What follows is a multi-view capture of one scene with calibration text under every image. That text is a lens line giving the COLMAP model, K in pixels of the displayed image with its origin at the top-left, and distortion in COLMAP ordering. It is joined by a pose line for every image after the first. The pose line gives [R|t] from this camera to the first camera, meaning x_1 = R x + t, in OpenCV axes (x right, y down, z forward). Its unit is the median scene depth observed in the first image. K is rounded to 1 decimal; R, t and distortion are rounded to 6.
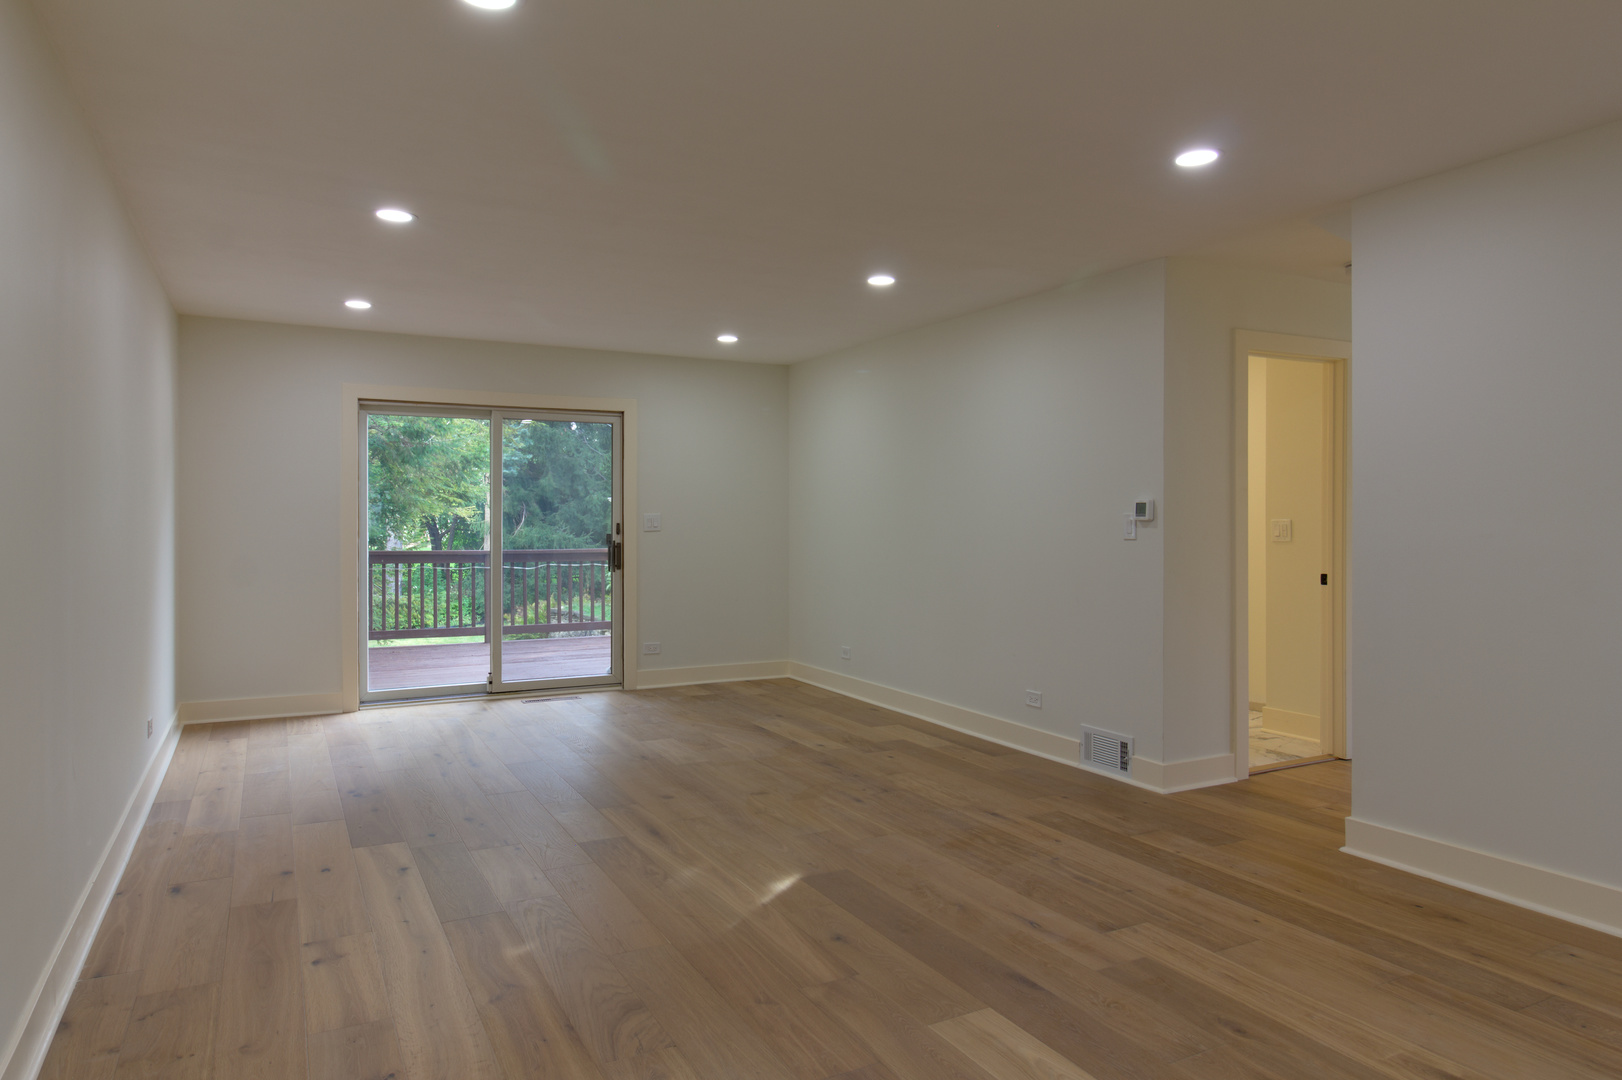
lens RADIAL K [[999.9, 0, 801.7], [0, 999.9, 534.9], [0, 0, 1]] dist [-0.002340, -0.001917]
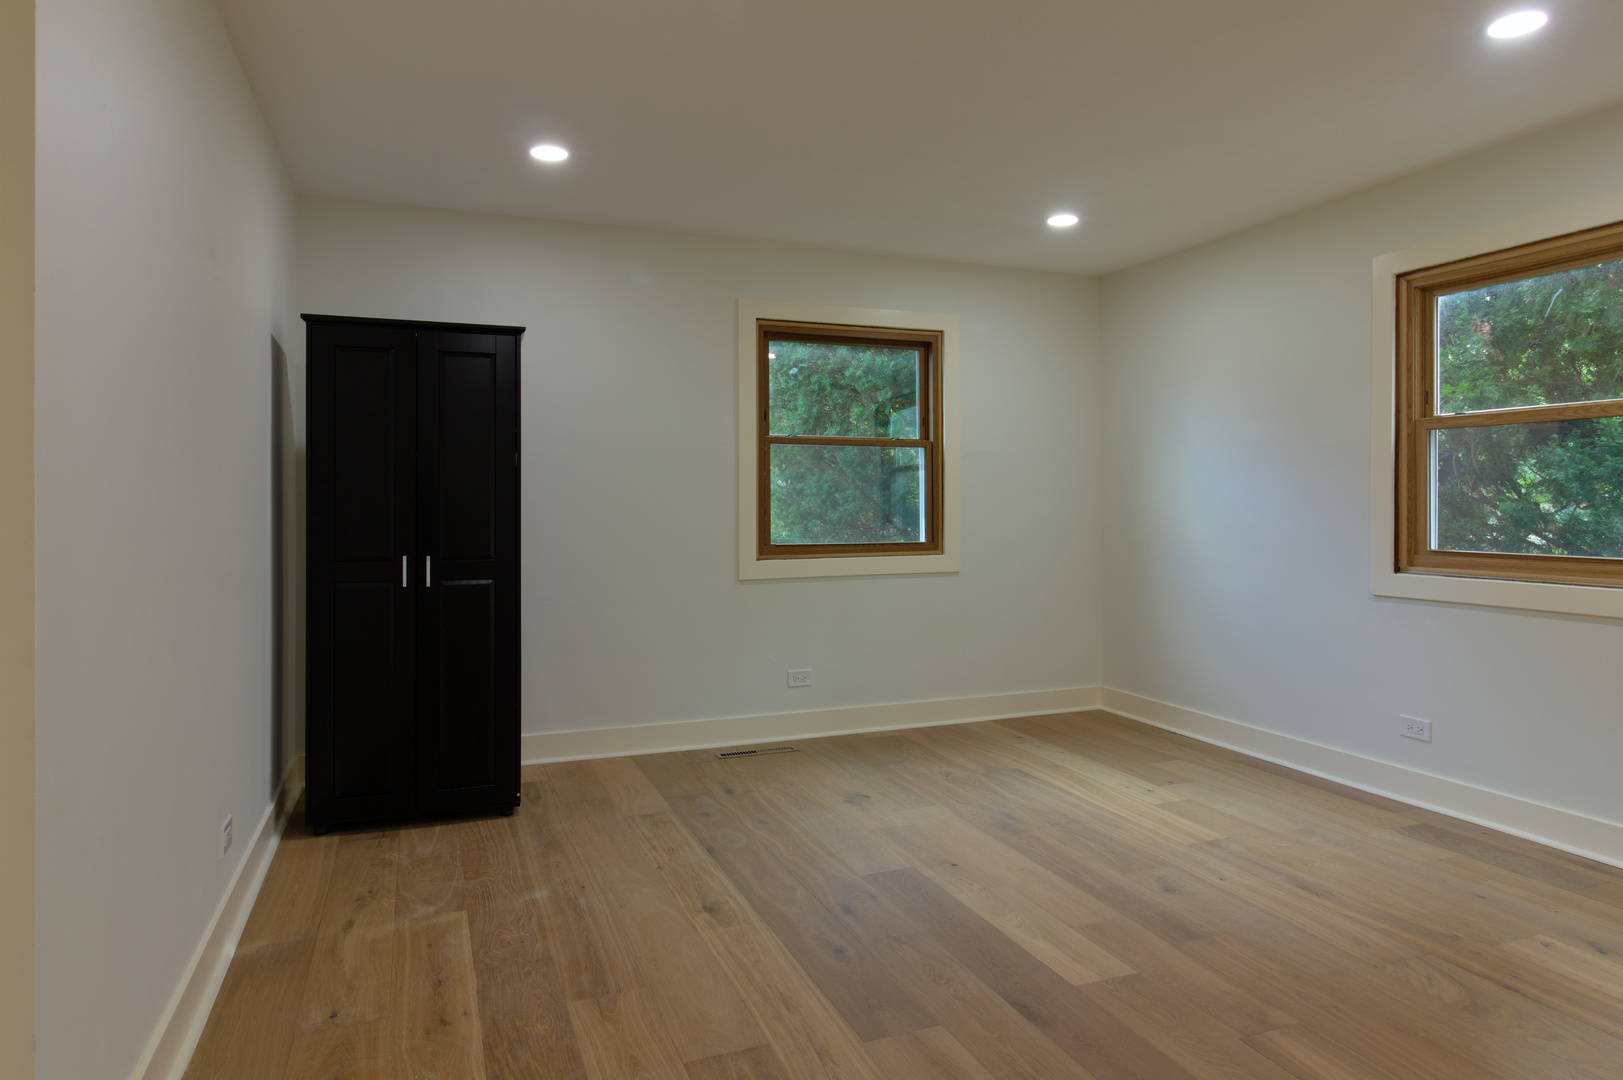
lens RADIAL K [[972.4, 0, 810.2], [0, 972.4, 502.3], [0, 0, 1]] dist [0.002117, -0.000918]
pose [[-0.995012, 0.003384, 0.099697, 0.275471], [0.004888, 0.999878, 0.014846, -0.003839], [-0.099634, 0.015259, -0.994907, 1.549581]]
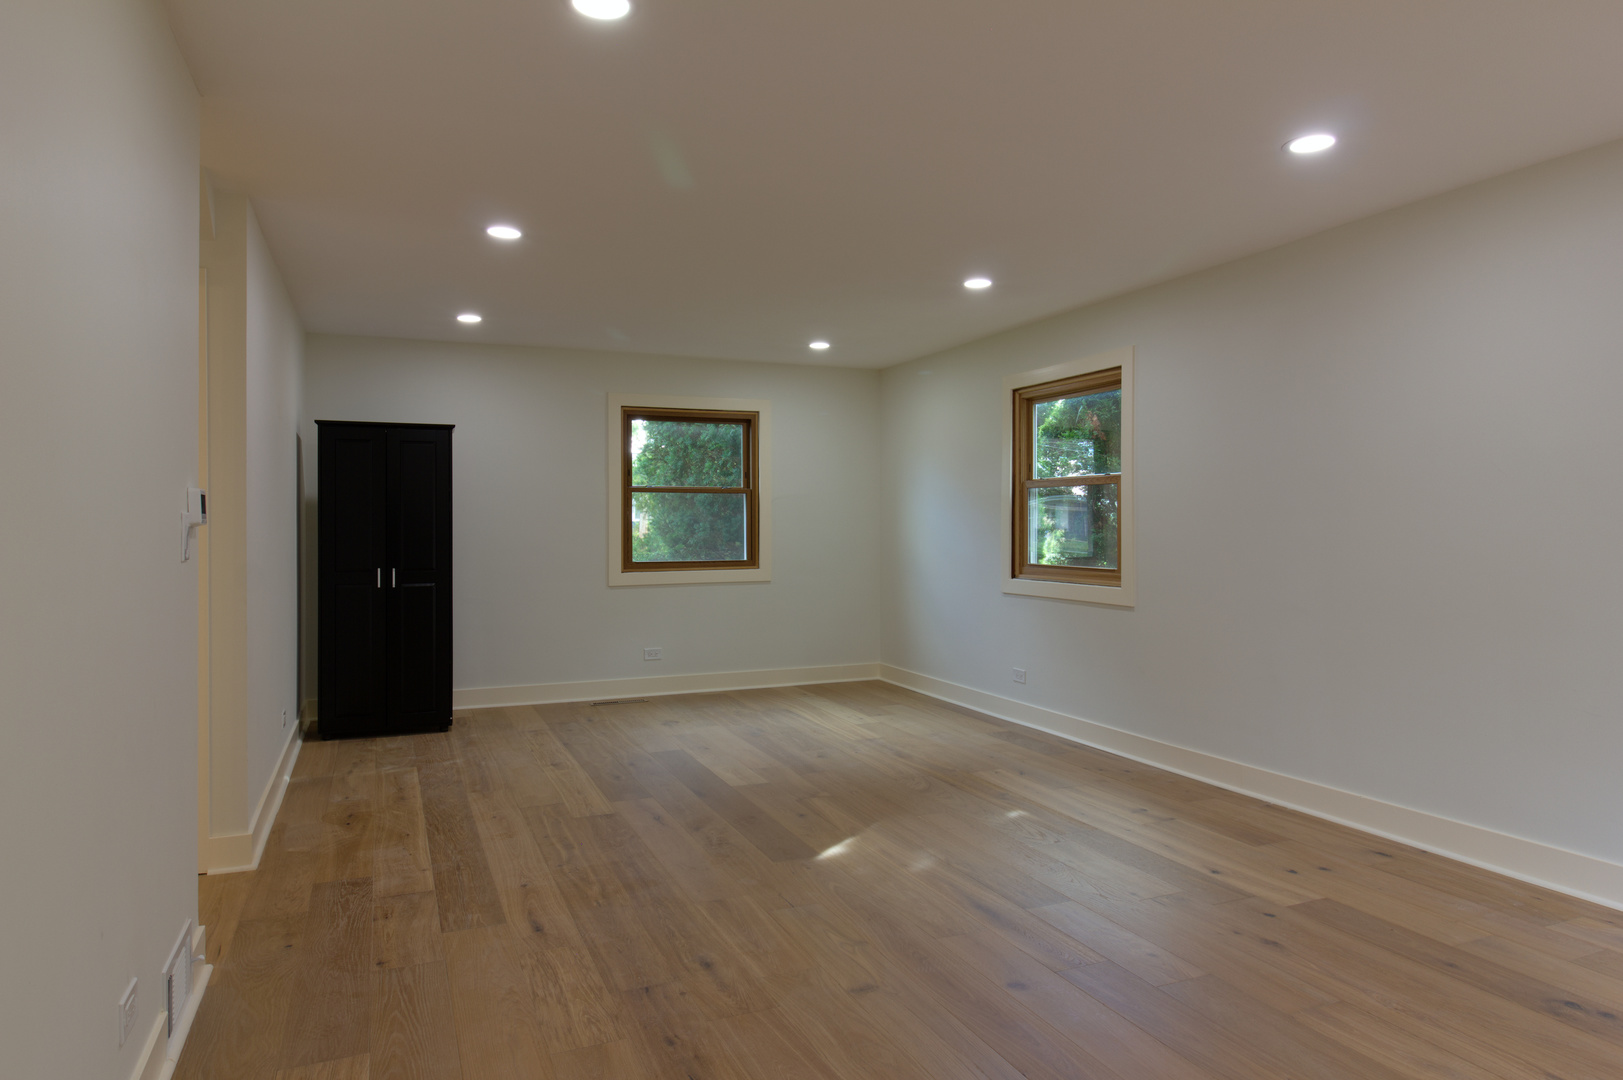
lens RADIAL K [[1000.5, 0, 815.0], [0, 1000.5, 526.4], [0, 0, 1]] dist [-0.002340, -0.001917]
pose [[-0.997403, 0.003615, 0.071928, -0.081187], [0.004940, 0.999821, 0.018258, -0.034402], [-0.071849, 0.018566, -0.997243, 2.258168]]
